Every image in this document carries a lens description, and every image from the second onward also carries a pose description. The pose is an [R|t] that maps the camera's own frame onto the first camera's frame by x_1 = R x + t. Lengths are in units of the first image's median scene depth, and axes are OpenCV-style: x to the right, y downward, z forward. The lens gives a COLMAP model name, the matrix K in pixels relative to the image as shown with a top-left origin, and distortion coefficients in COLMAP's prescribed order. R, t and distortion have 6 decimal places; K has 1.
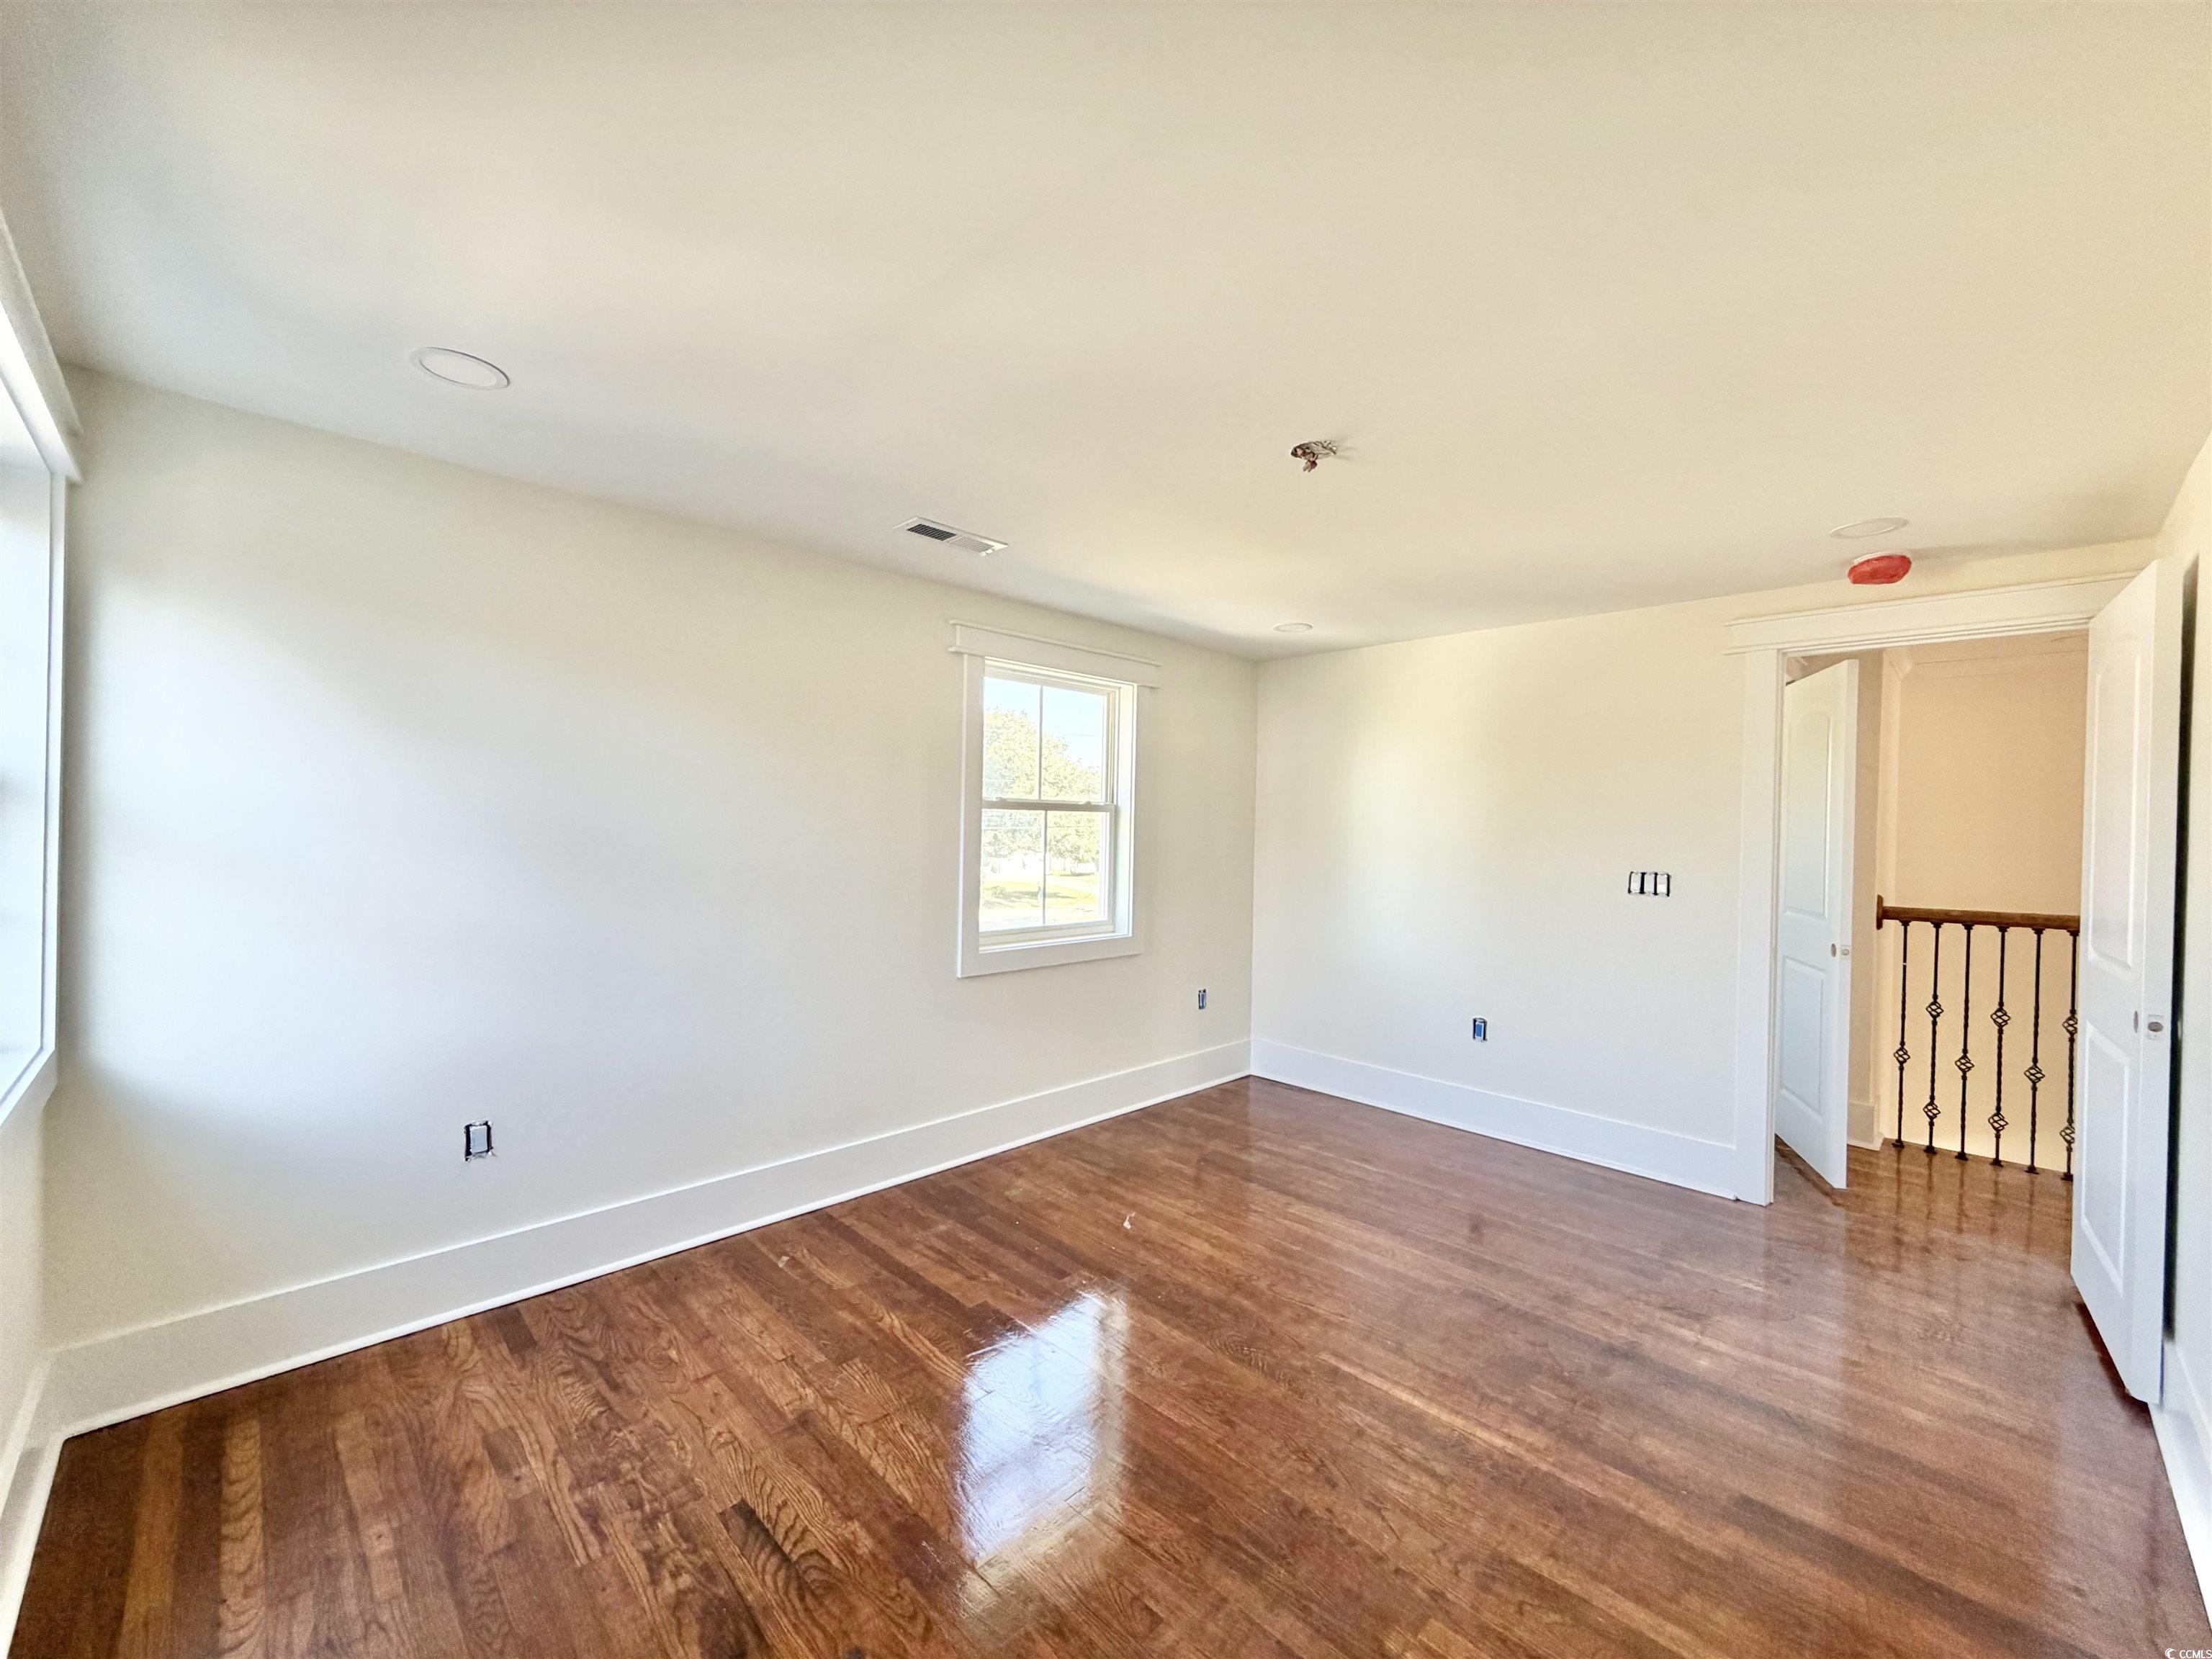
lens RADIAL K [[879.3, 0, 1101.6], [0, 879.3, 833.8], [0, 0, 1]] dist [0.003086, -0.000403]
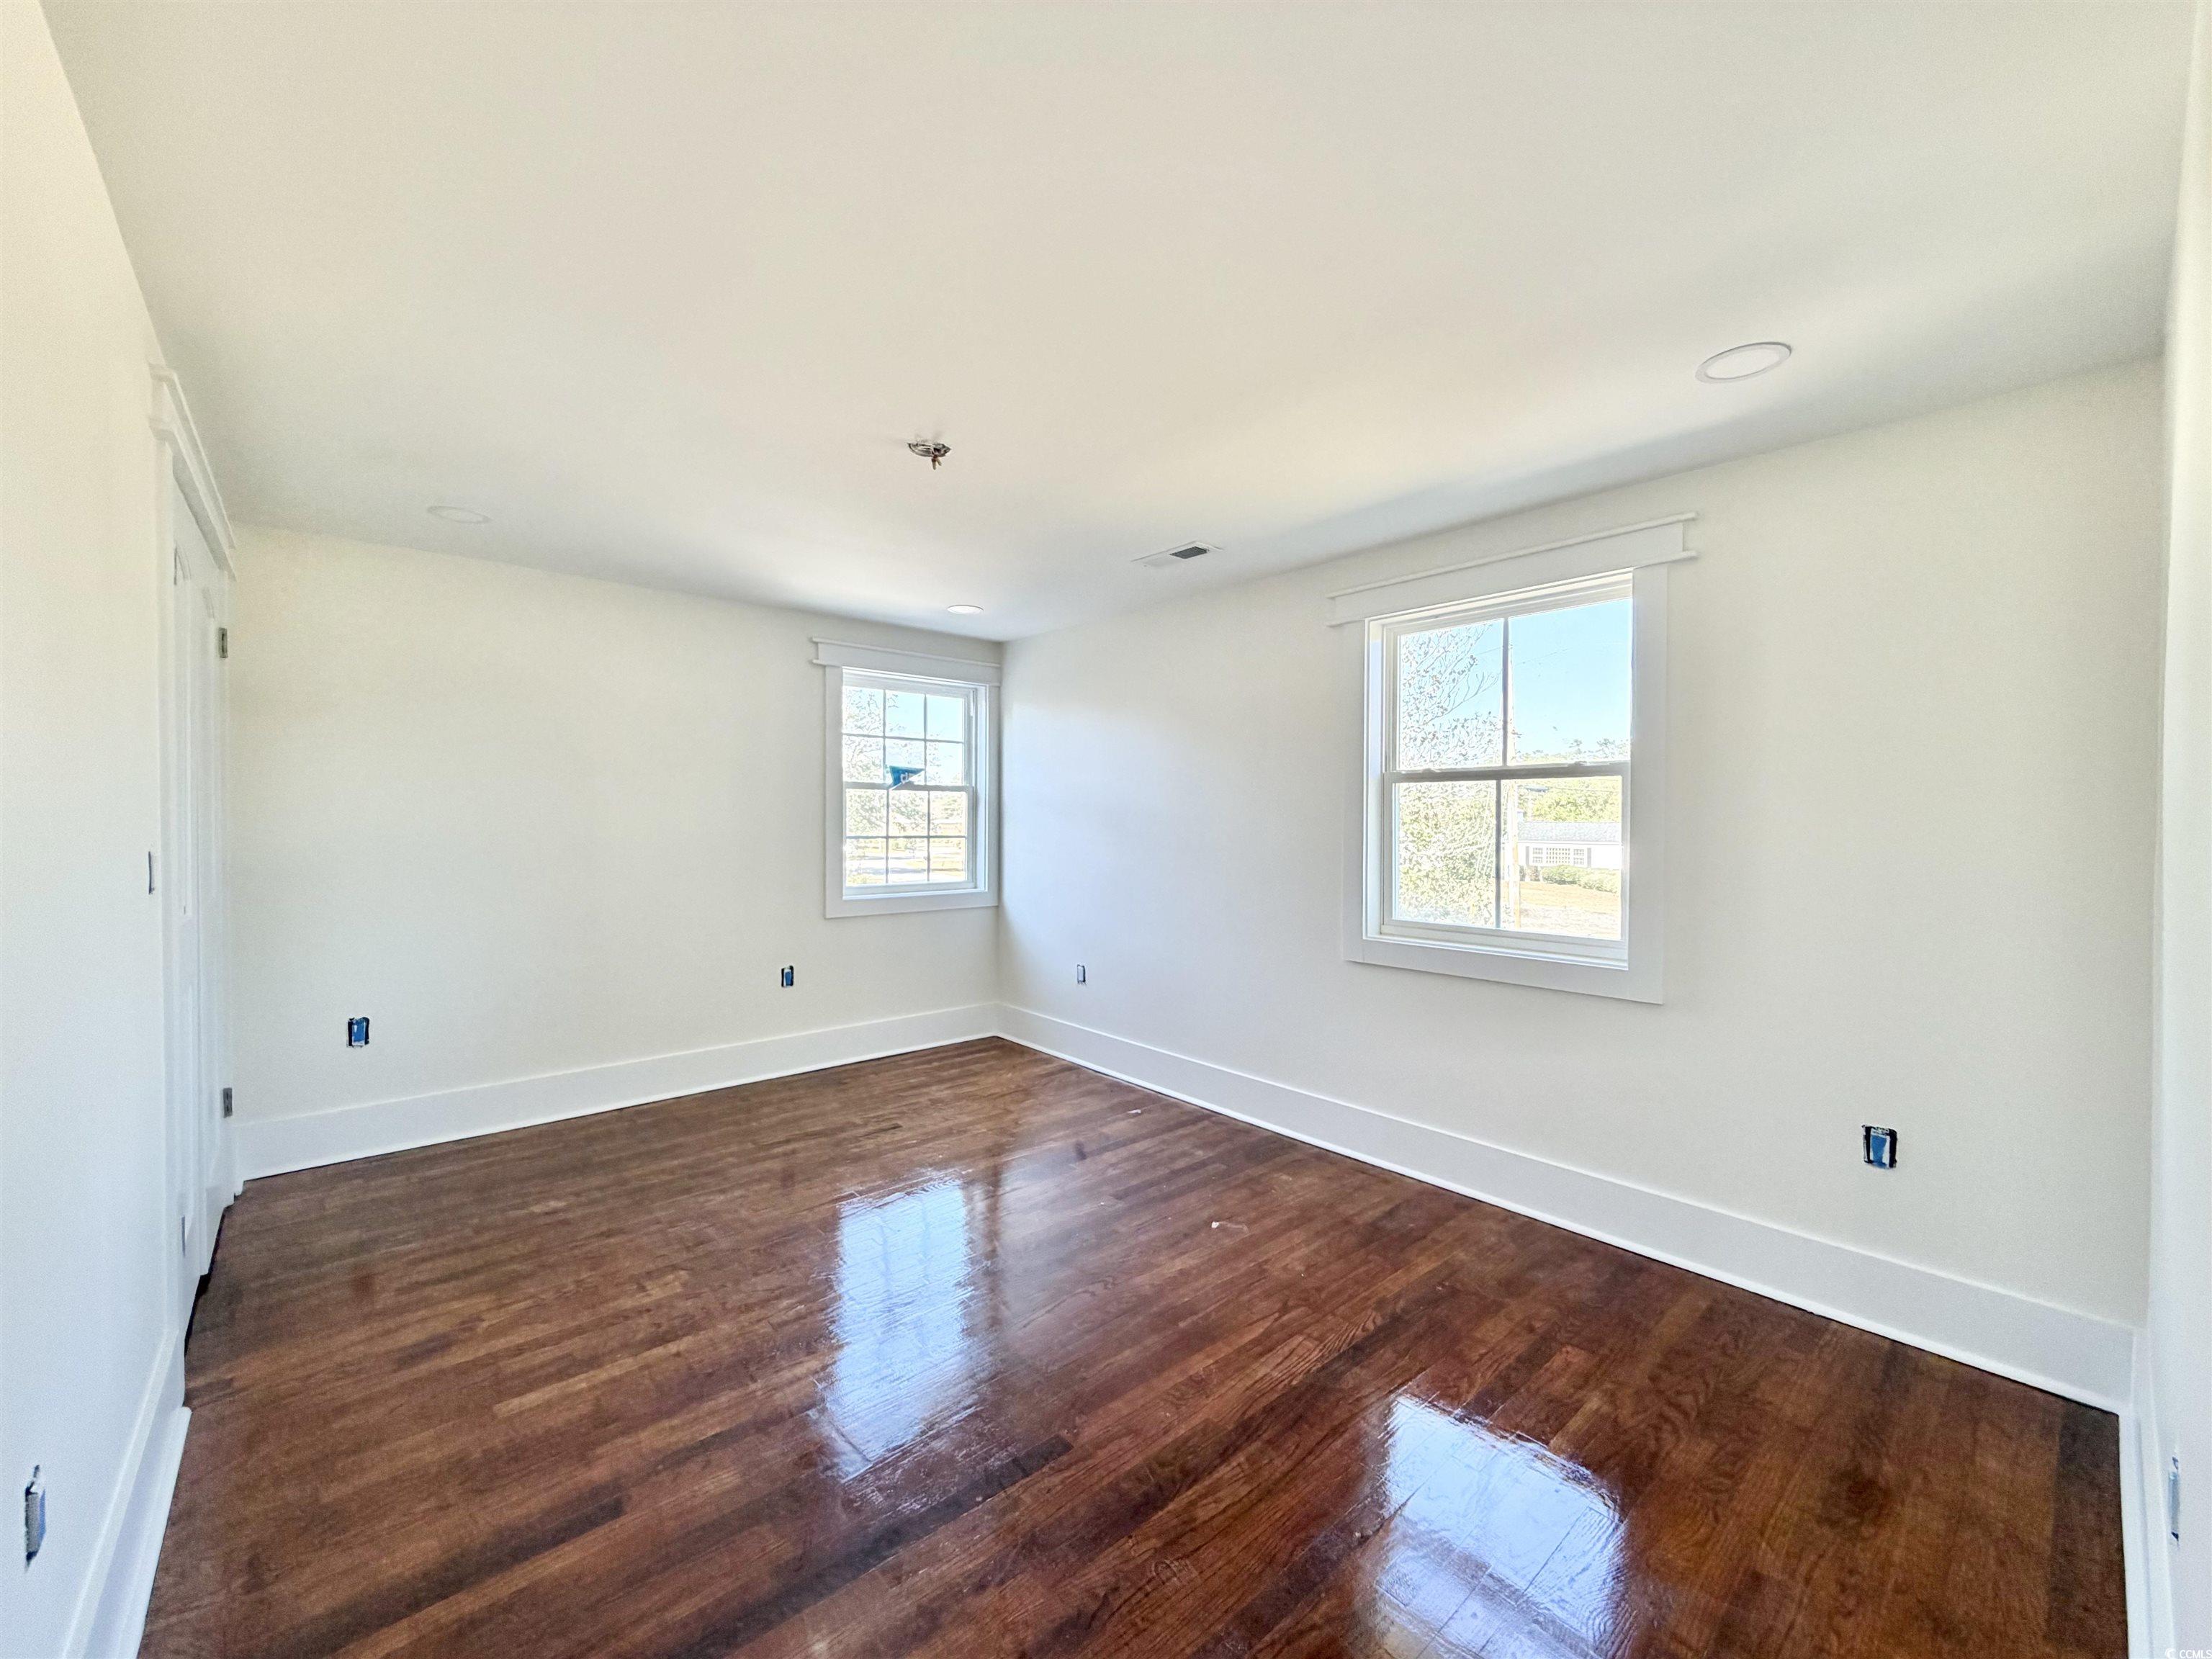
lens RADIAL K [[879.3, 0, 1102.6], [0, 879.3, 823.6], [0, 0, 1]] dist [0.003086, -0.000403]
pose [[-0.064233, -0.012650, -0.997855, 1.005306], [-0.007478, 0.999898, -0.012195, 0.032391], [0.997907, 0.006679, -0.064321, 0.966724]]
